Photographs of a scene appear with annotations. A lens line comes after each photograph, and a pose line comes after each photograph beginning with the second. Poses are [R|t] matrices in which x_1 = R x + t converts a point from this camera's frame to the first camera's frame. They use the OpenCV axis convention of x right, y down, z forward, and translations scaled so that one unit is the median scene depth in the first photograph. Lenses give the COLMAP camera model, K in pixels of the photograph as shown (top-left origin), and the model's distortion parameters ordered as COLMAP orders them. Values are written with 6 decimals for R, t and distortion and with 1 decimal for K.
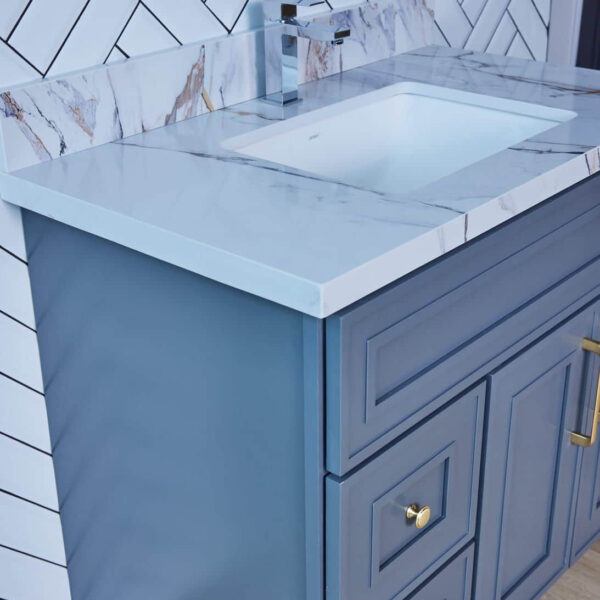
lens RADIAL K [[1069.6, 0, 300.0], [0, 1069.6, 300.0], [0, 0, 1]] dist [0.044866, -0.019854]
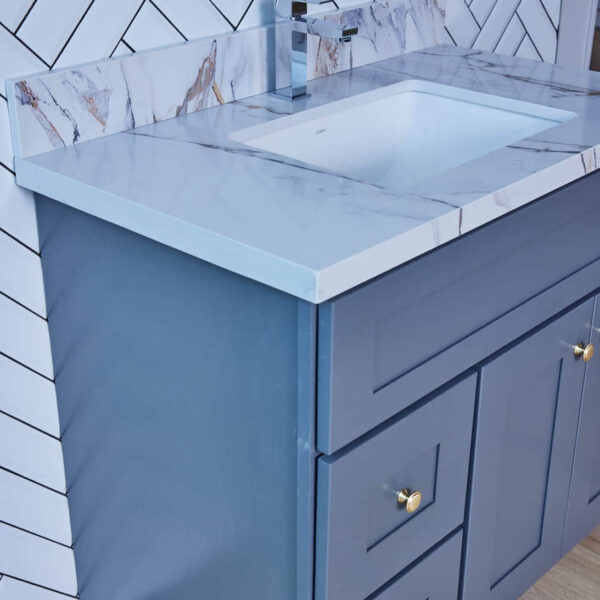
lens RADIAL K [[1086.0, 0, 300.0], [0, 1086.0, 300.0], [0, 0, 1]] dist [0.027204, 0.093456]
pose [[0.999538, 0.025839, -0.016033, 0.014152], [-0.025822, 0.999666, 0.001238, 0.008404], [0.016060, -0.000823, 0.999871, -0.041452]]
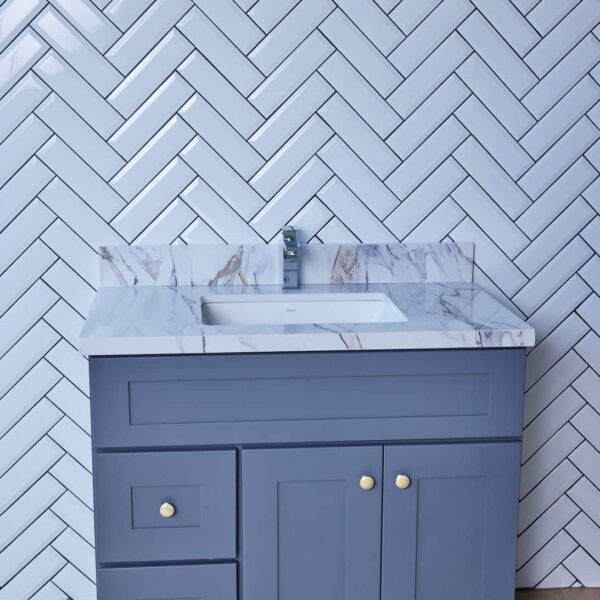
lens RADIAL K [[1079.0, 0, 288.9], [0, 1079.0, 299.7], [0, 0, 1]] dist [0.042417, 0.051846]
pose [[0.717815, 0.160863, -0.677396, 1.151441], [-0.312577, 0.943836, -0.107093, 0.006545], [0.622123, 0.288611, 0.727782, -0.191111]]
